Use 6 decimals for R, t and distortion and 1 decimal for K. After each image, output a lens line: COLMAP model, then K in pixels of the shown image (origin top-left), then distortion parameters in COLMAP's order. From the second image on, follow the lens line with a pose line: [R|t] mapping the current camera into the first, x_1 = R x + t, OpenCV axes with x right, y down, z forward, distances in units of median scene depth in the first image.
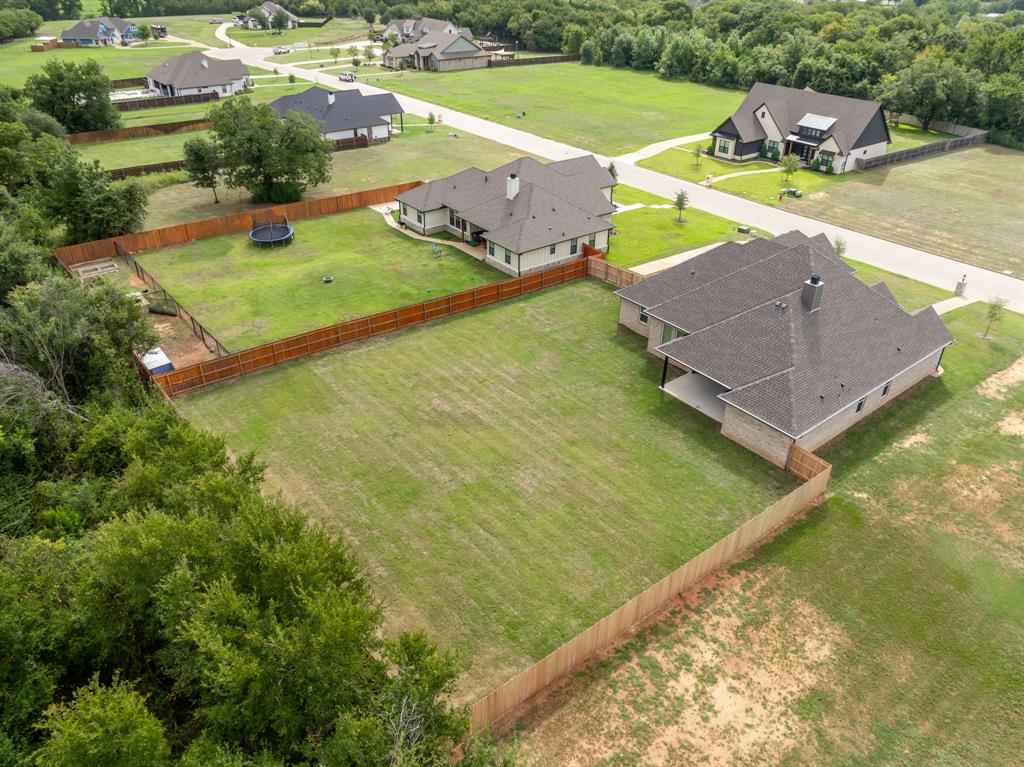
lens RADIAL K [[718.8, 0, 513.9], [0, 718.8, 376.4], [0, 0, 1]] dist [-0.038105, 0.026632]
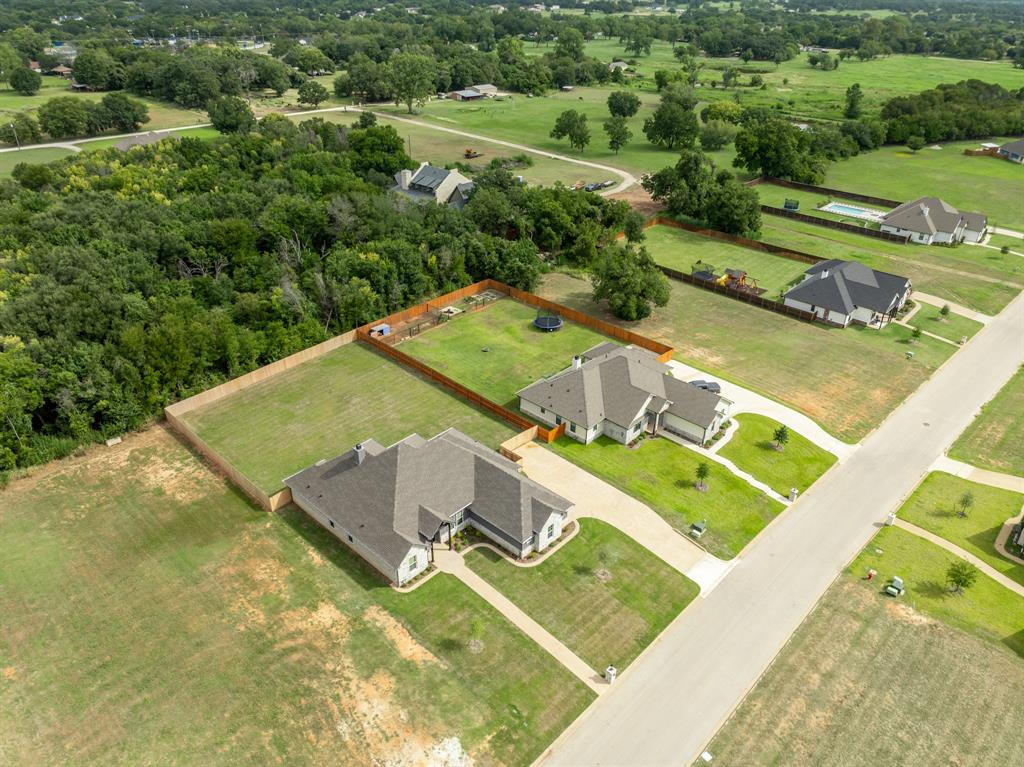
lens RADIAL K [[718.8, 0, 513.9], [0, 718.8, 376.4], [0, 0, 1]] dist [-0.038105, 0.026632]
pose [[0.158534, 0.476696, -0.864655, 1.228365], [-0.516242, 0.786511, 0.338962, -0.676984], [0.841642, 0.392634, 0.370779, 0.411438]]
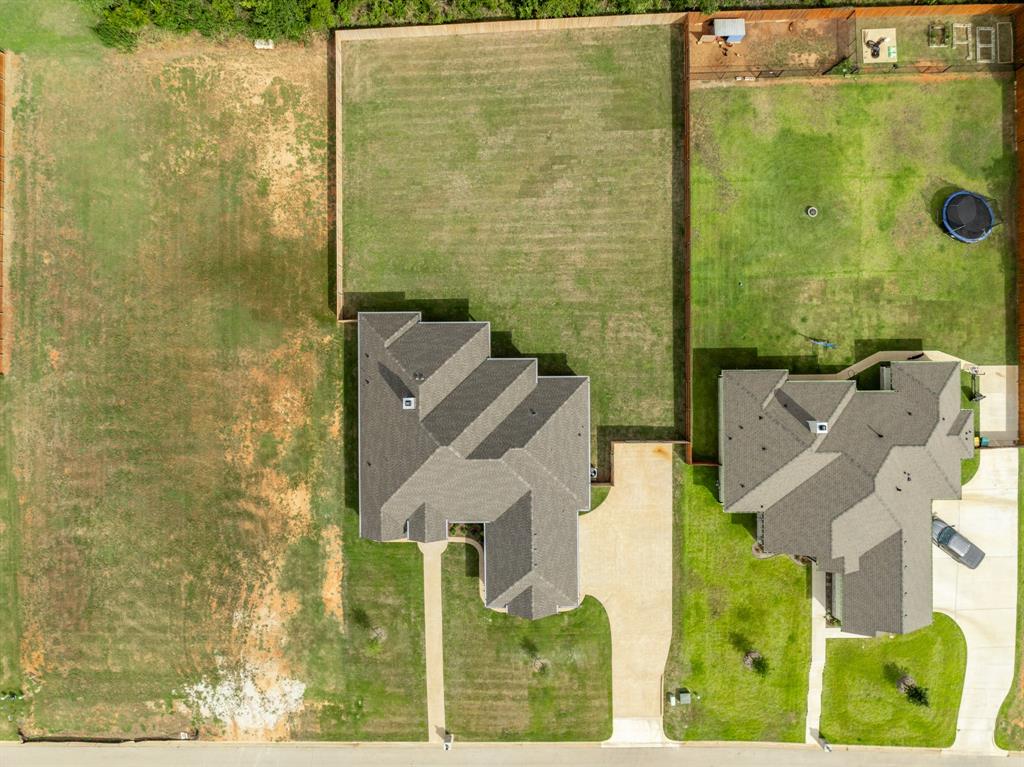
lens RADIAL K [[718.8, 0, 513.9], [0, 718.8, 376.4], [0, 0, 1]] dist [-0.038105, 0.026632]
pose [[-0.608990, 0.793017, -0.015985, 0.192037], [-0.412860, -0.299715, 0.860068, -0.860527], [0.677258, 0.530372, 0.509928, 0.299354]]
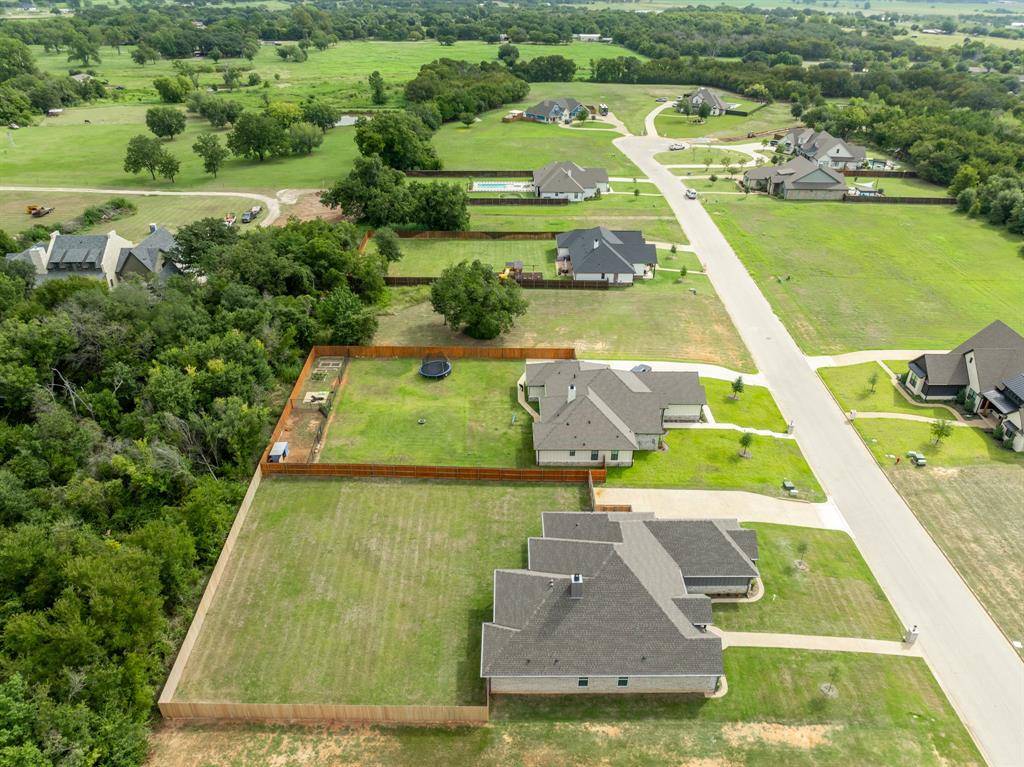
lens RADIAL K [[718.8, 0, 513.9], [0, 718.8, 376.4], [0, 0, 1]] dist [-0.038105, 0.026632]
pose [[0.793016, 0.295582, -0.532688, 0.615286], [-0.313389, 0.947768, 0.059361, -0.351468], [0.522410, 0.119864, 0.844227, -0.149892]]
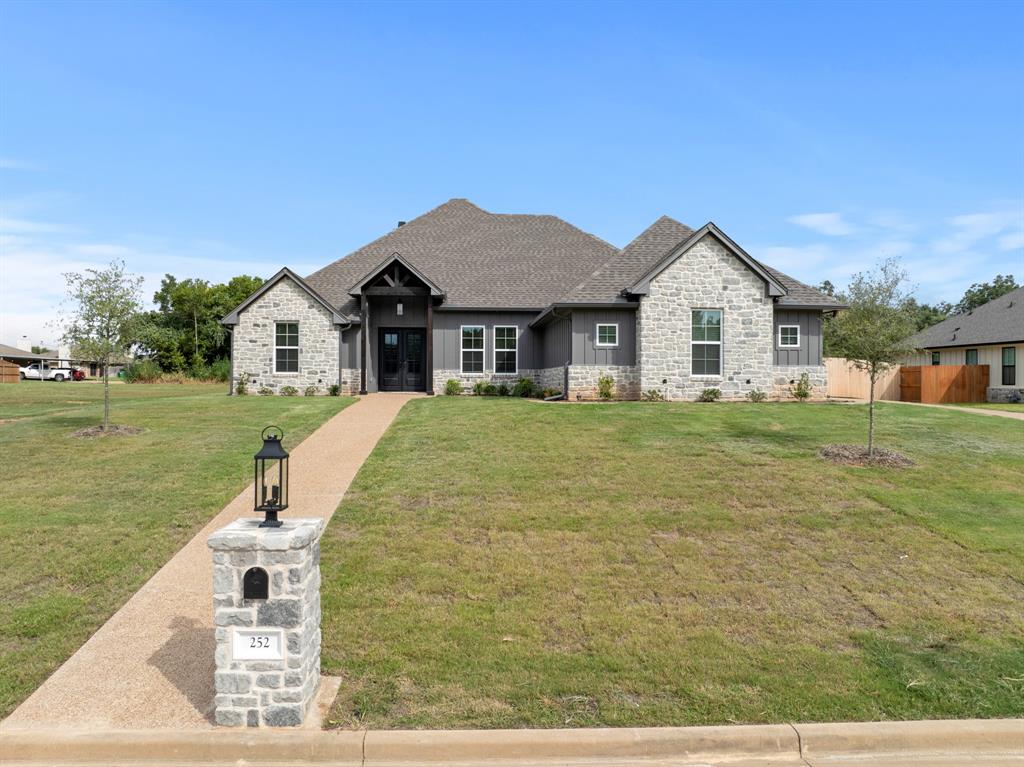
lens RADIAL K [[723.5, 0, 515.1], [0, 723.5, 382.4], [0, 0, 1]] dist [-0.045900, 0.028782]
pose [[-0.563580, -0.016717, -0.825892, 0.683568], [-0.436395, 0.854919, 0.280487, -0.180347], [0.701382, 0.518492, -0.489111, 1.054333]]
